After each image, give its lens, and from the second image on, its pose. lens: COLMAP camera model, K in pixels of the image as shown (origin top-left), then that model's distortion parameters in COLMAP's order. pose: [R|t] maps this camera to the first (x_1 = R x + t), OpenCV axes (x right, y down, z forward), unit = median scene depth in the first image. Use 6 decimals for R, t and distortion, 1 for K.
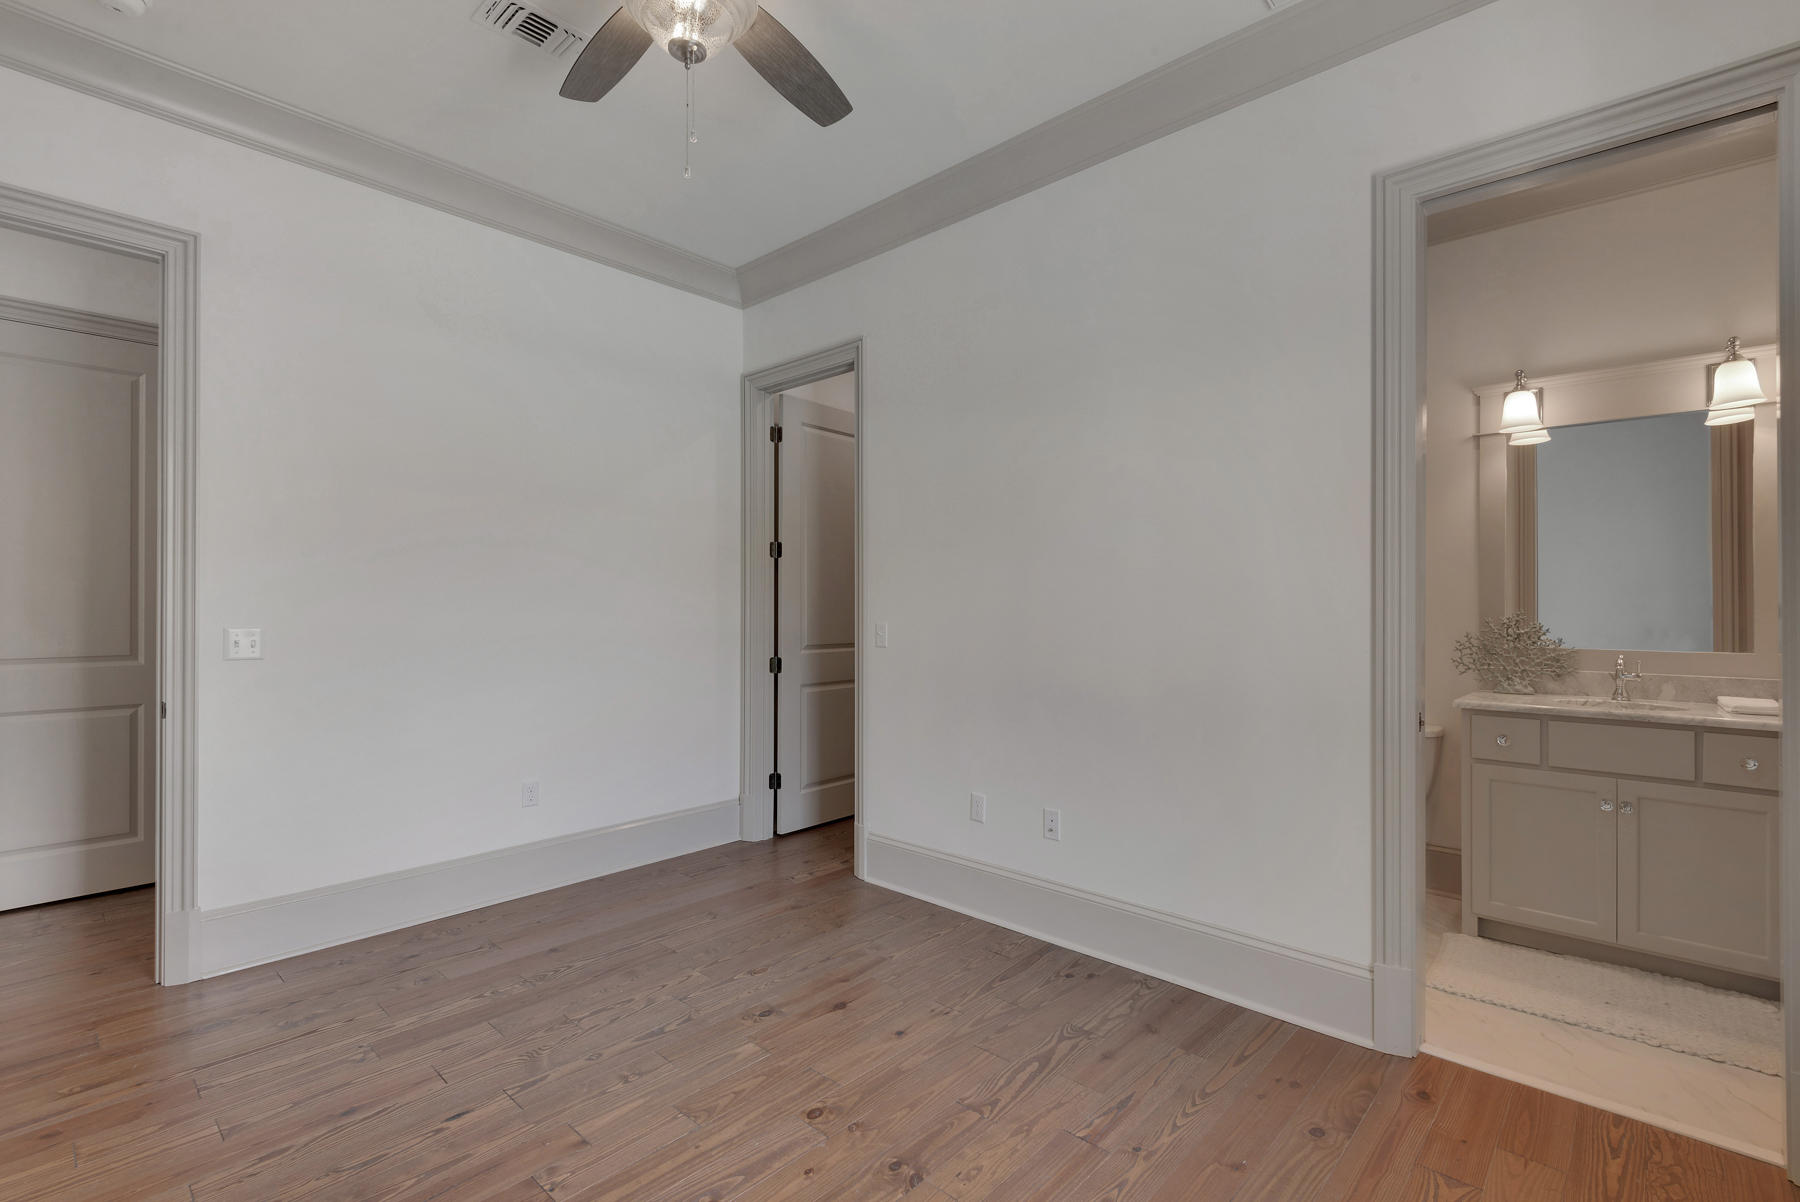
lens RADIAL K [[819.0, 0, 912.6], [0, 819.0, 595.0], [0, 0, 1]] dist [0.010867, -0.001670]
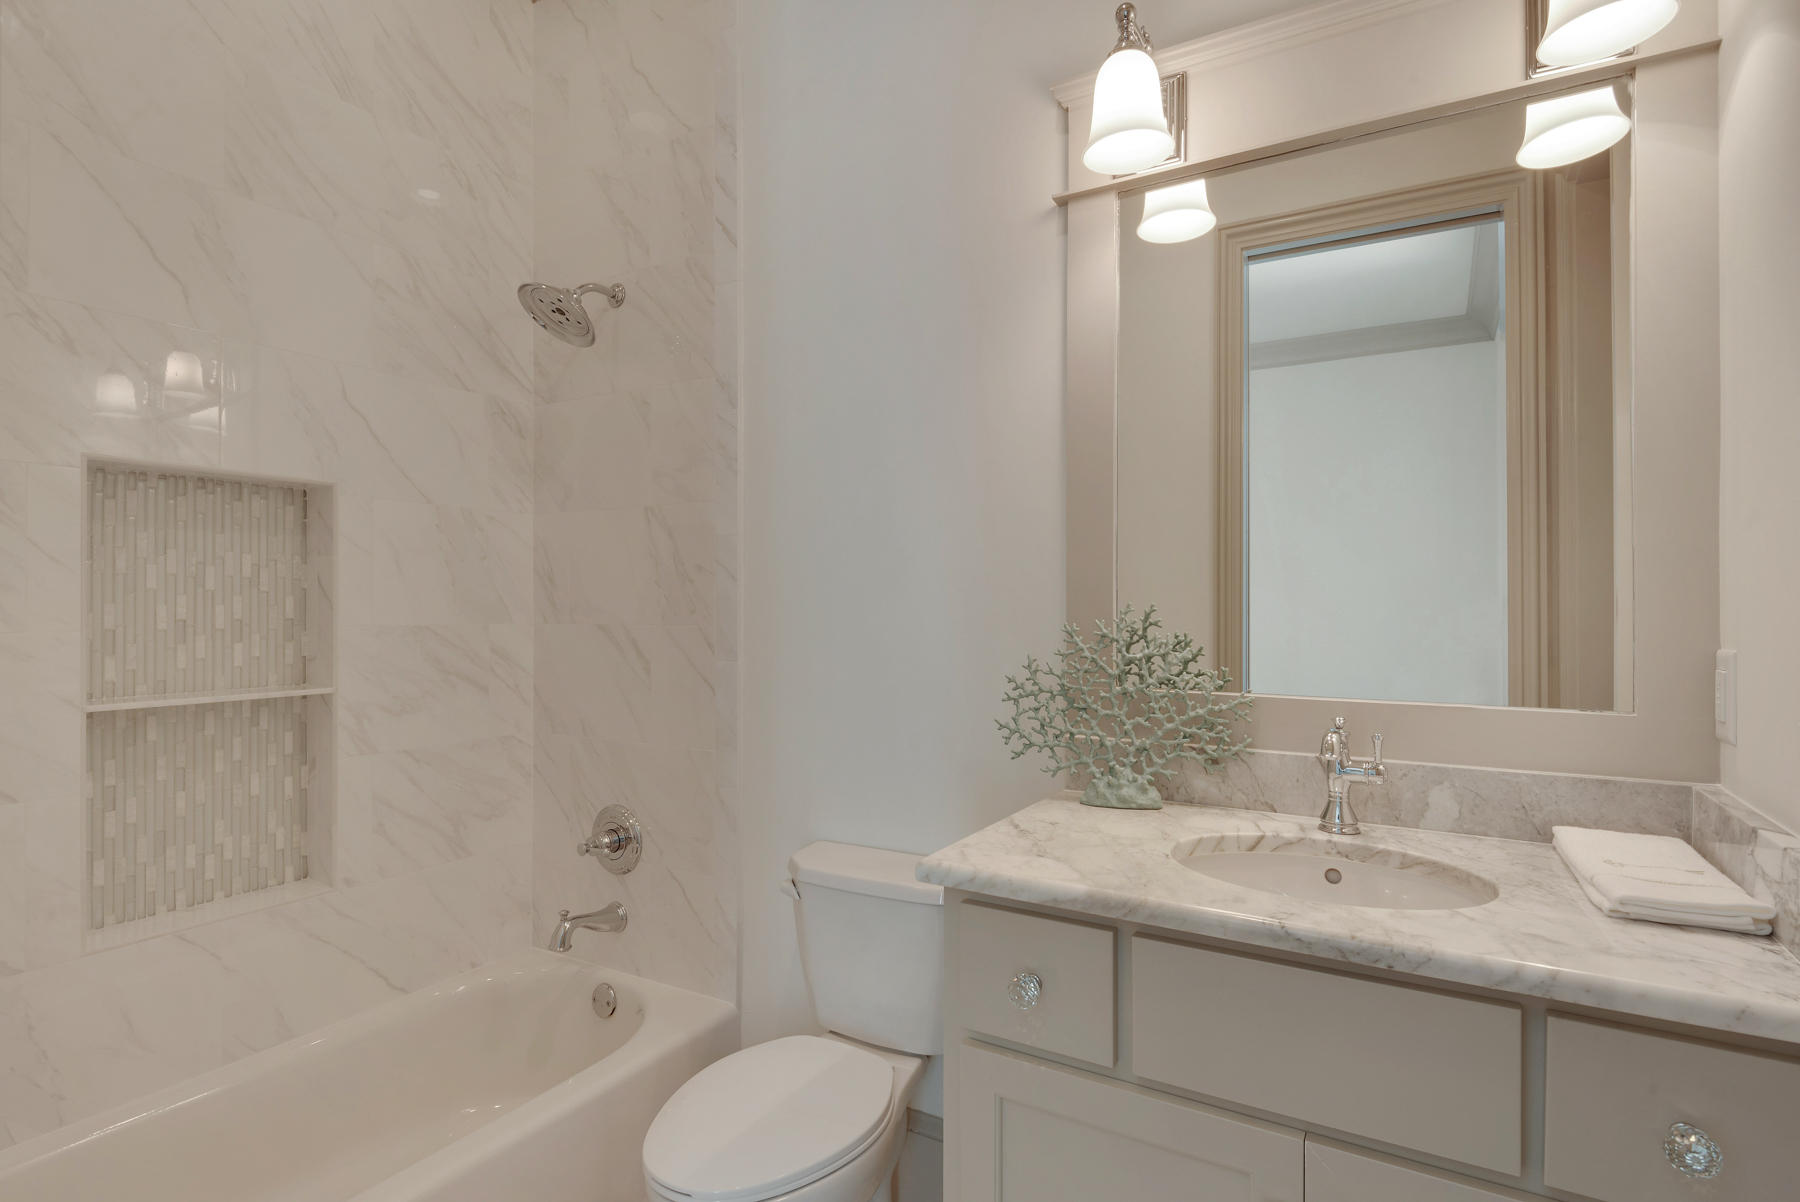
lens RADIAL K [[875.3, 0, 890.2], [0, 875.3, 606.8], [0, 0, 1]] dist [0.004492, -0.000573]
pose [[0.982734, -0.001086, 0.185022, 0.538998], [-0.001050, 0.999934, 0.011443, 0.015145], [-0.185022, -0.011439, 0.982668, 0.594071]]
